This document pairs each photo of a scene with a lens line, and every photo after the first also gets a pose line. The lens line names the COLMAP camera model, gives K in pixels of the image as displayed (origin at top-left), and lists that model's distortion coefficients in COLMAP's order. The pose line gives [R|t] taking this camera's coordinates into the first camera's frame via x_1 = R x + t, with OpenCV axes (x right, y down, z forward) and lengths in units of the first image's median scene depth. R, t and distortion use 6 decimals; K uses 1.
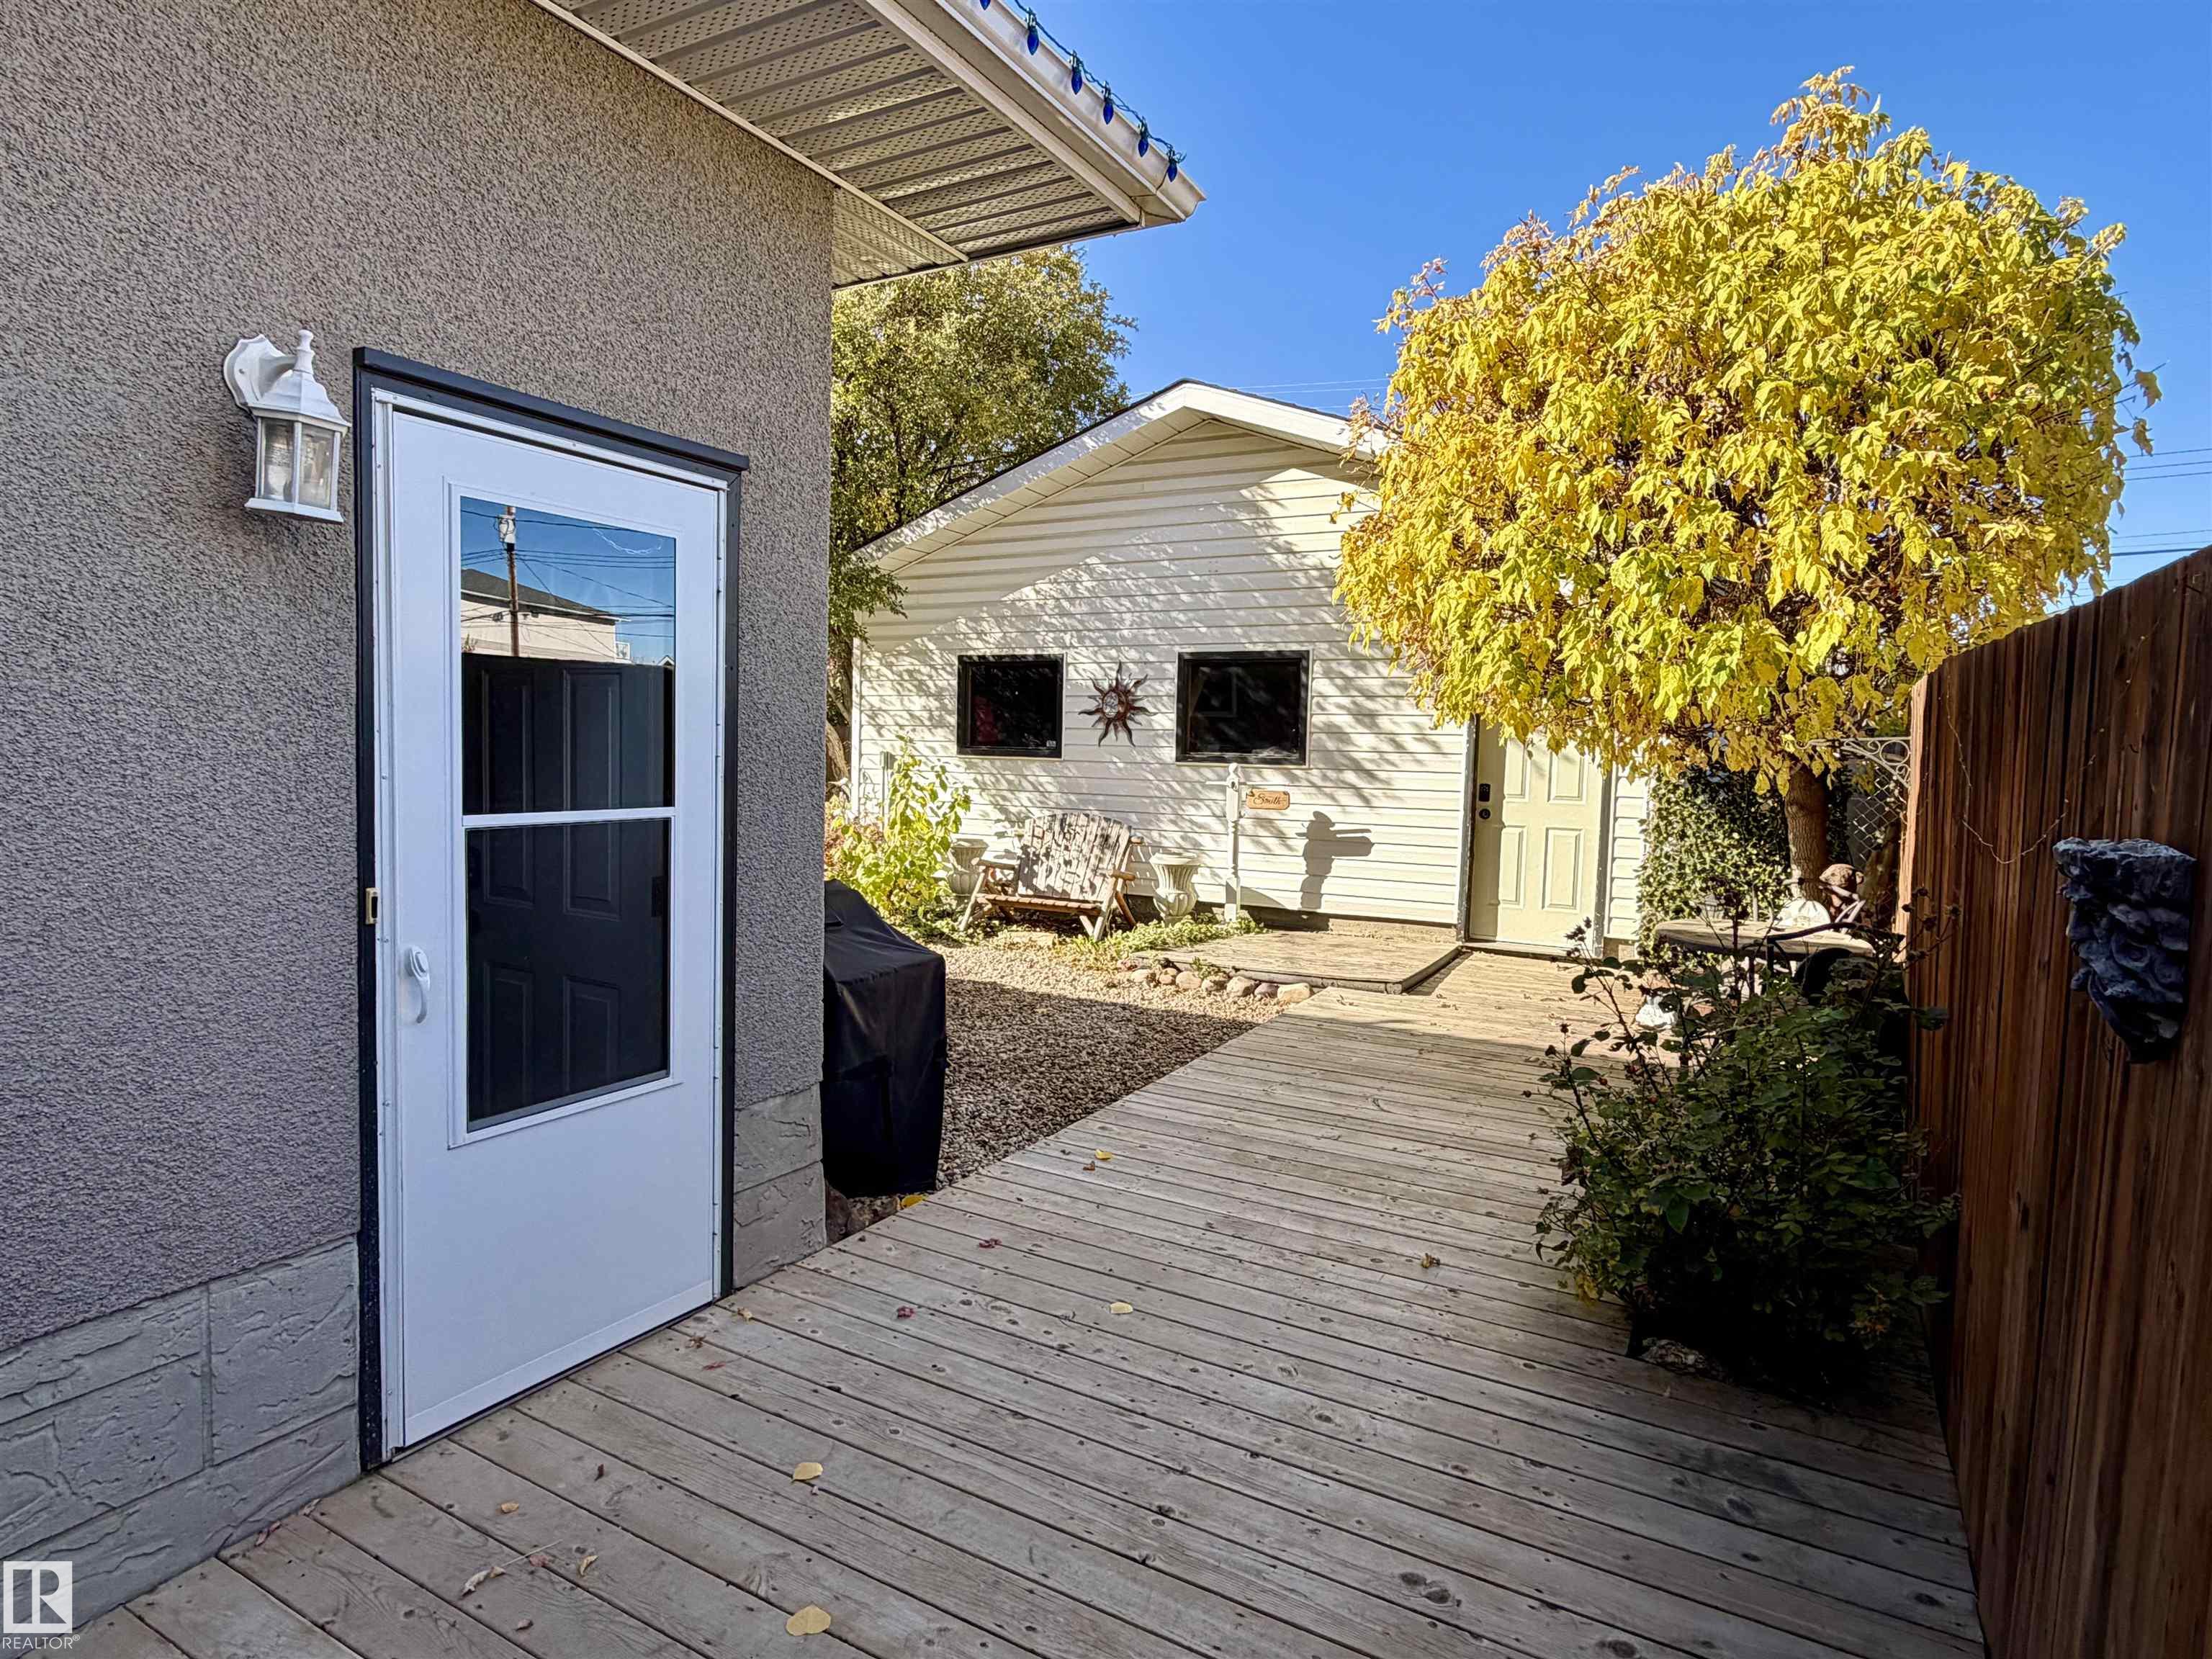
lens RADIAL K [[1234.0, 0, 1095.9], [0, 1234.0, 837.2], [0, 0, 1]] dist [-0.000500, -0.000713]
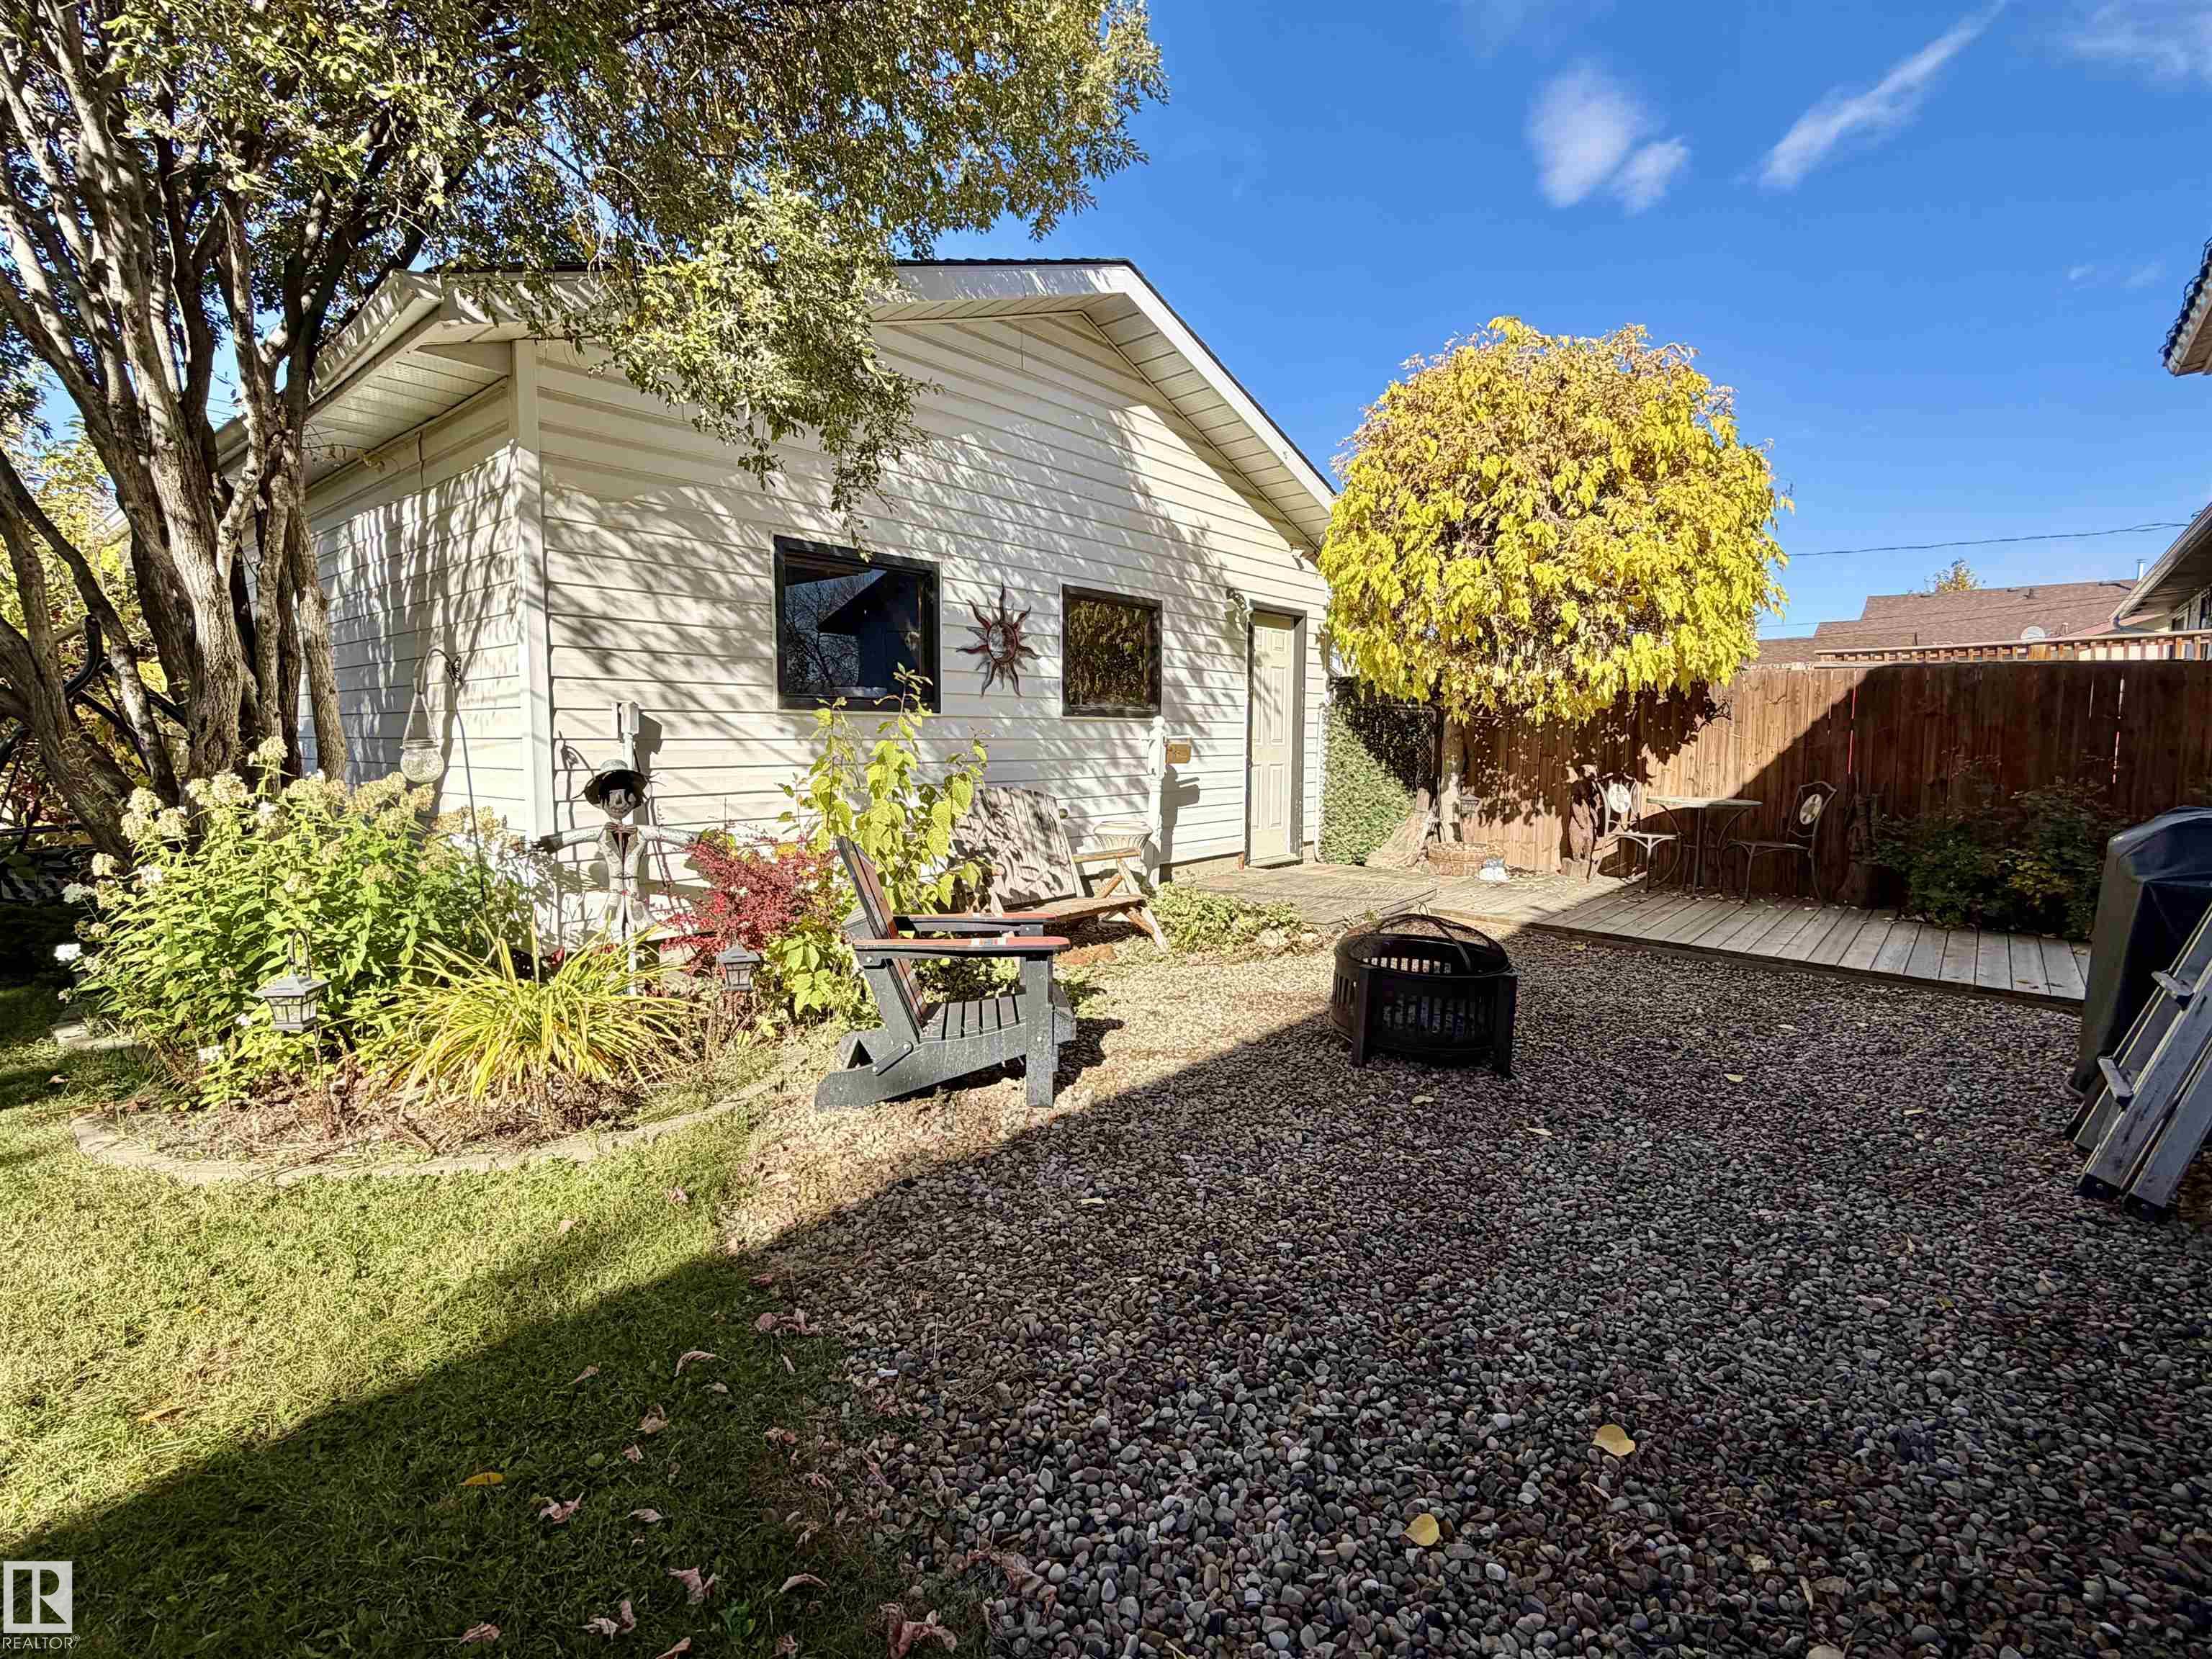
lens RADIAL K [[1040.0, 0, 1099.0], [0, 1040.0, 851.8], [0, 0, 1]] dist [-0.013041, 0.000086]
pose [[0.187333, -0.133732, 0.973151, -0.686222], [0.071715, 0.989908, 0.122229, -0.059565], [-0.979675, 0.046892, 0.195033, 0.914190]]
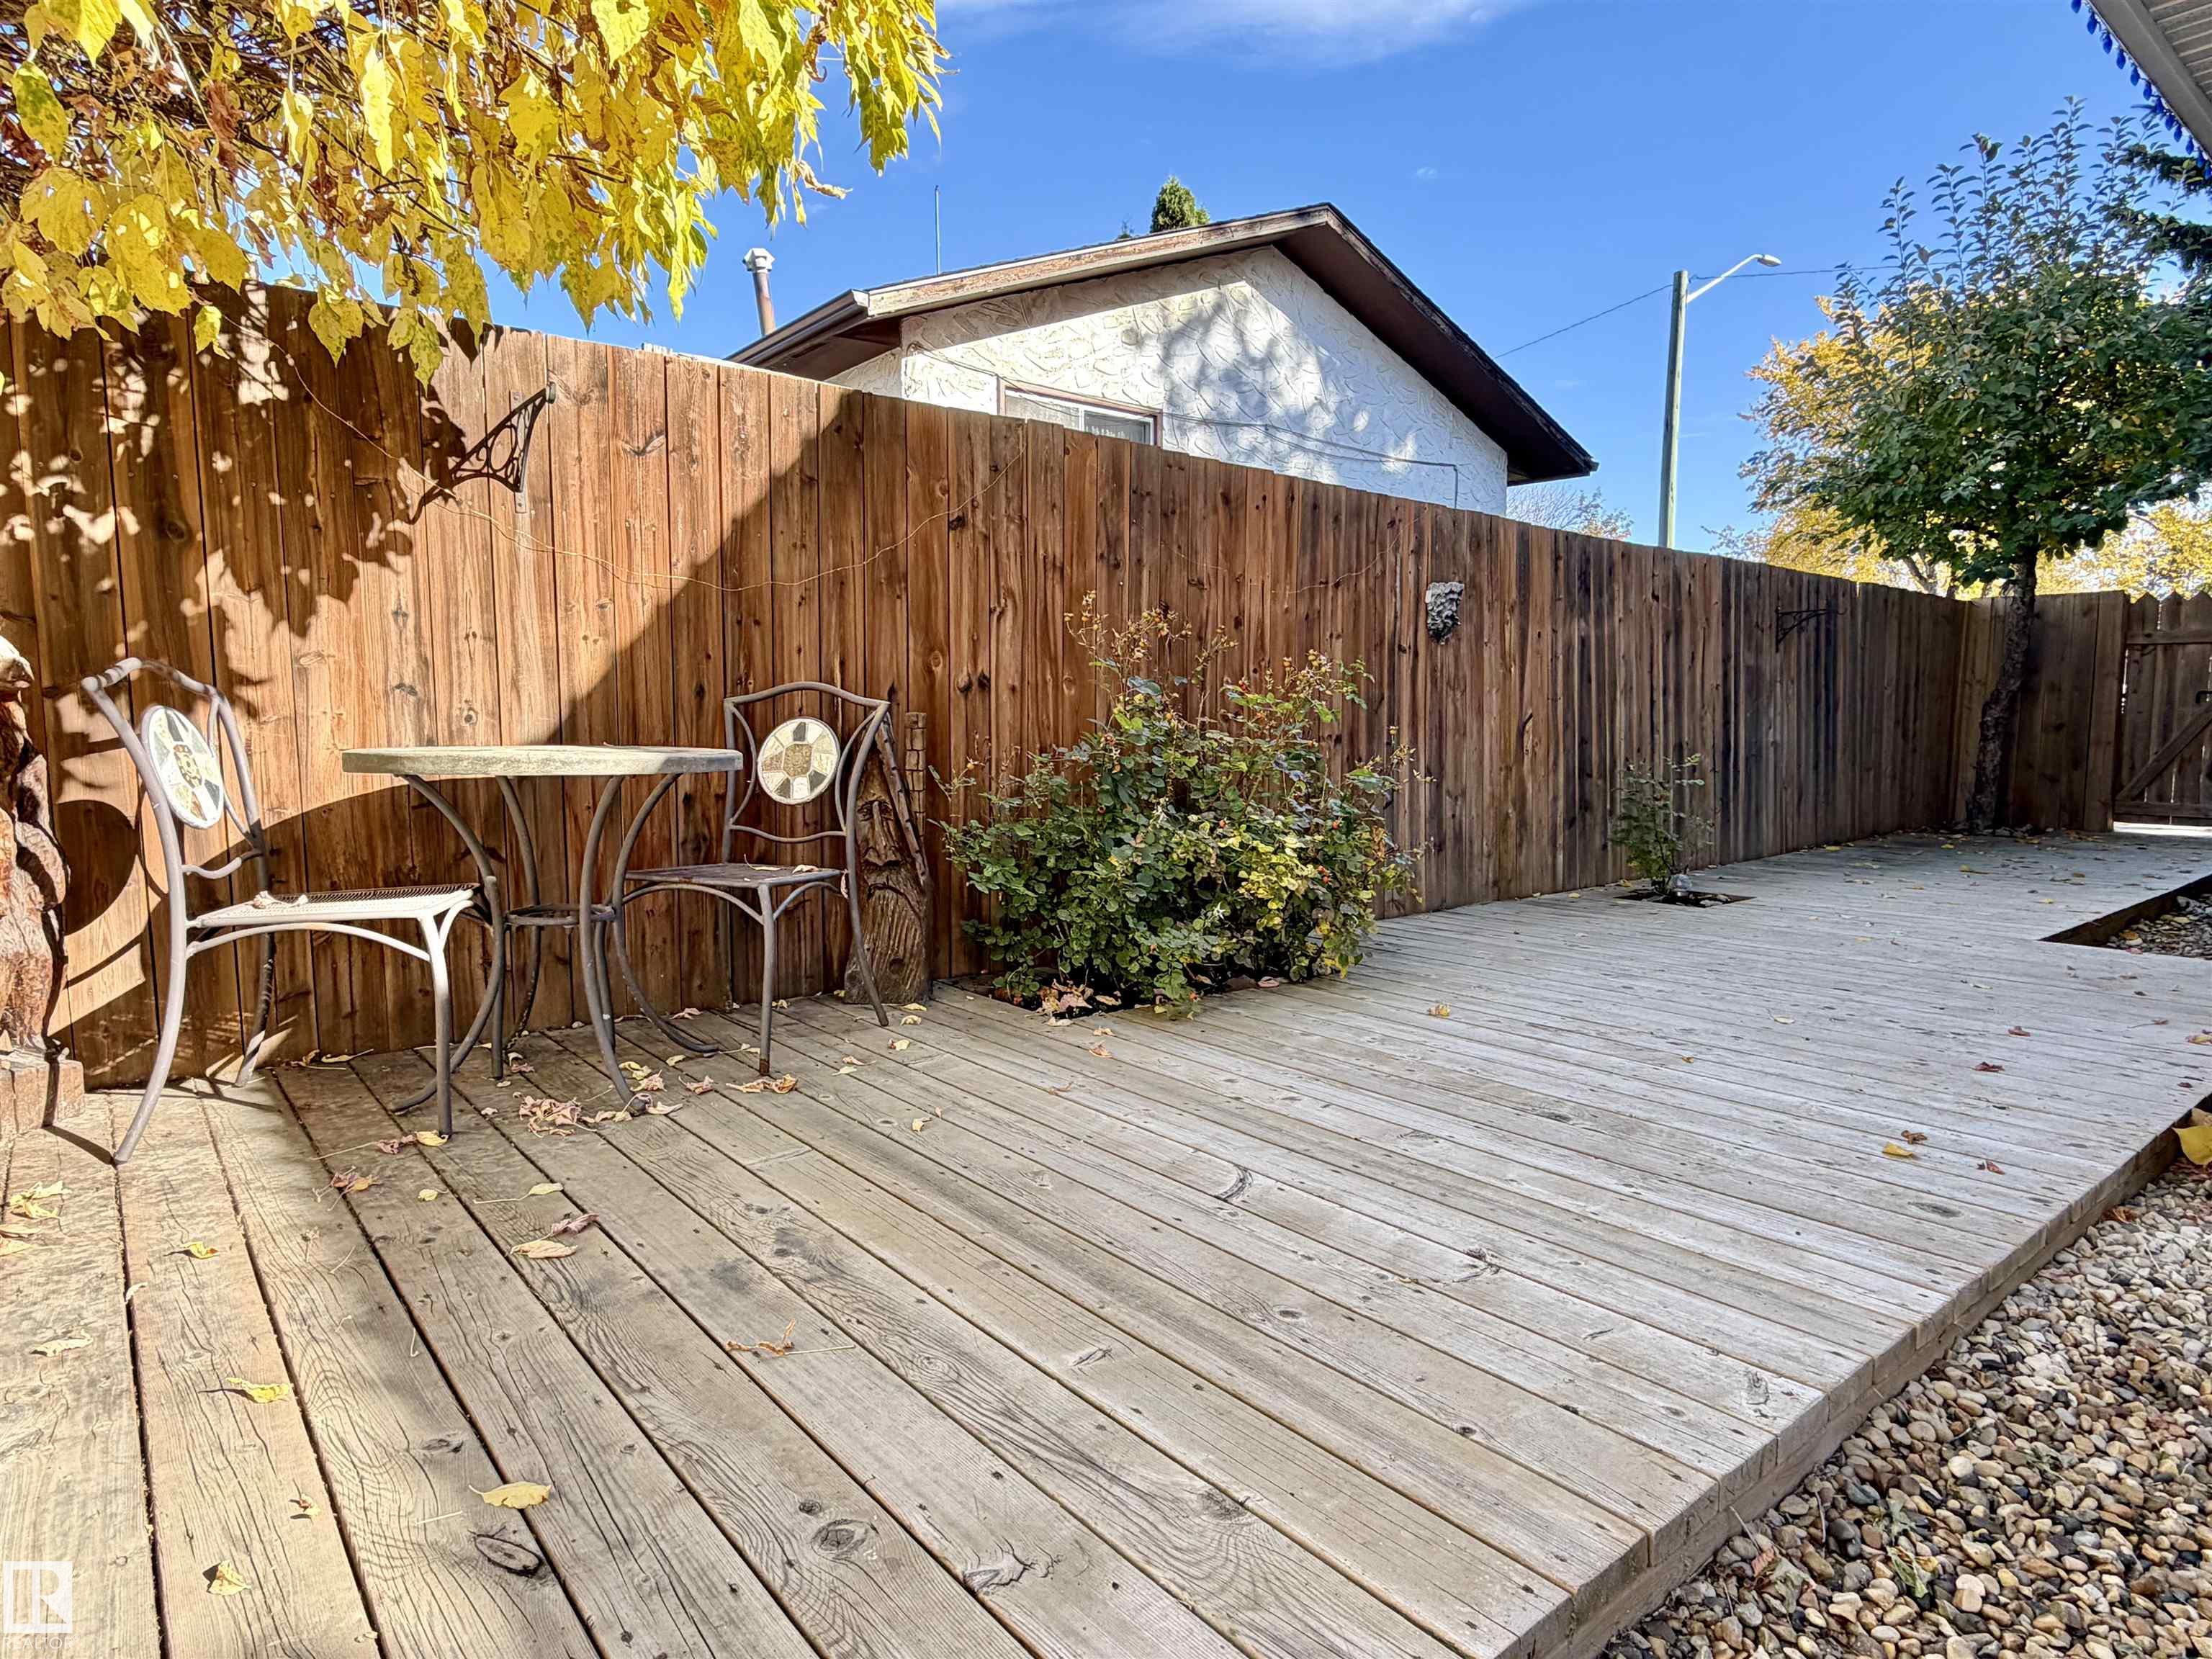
lens RADIAL K [[1234.0, 0, 1098.5], [0, 1234.0, 839.0], [0, 0, 1]] dist [-0.000500, -0.000713]
pose [[-0.933169, -0.054920, 0.355218, 0.074876], [0.009949, 0.983933, 0.178262, 0.013970], [-0.359301, 0.169883, -0.917629, 0.803412]]
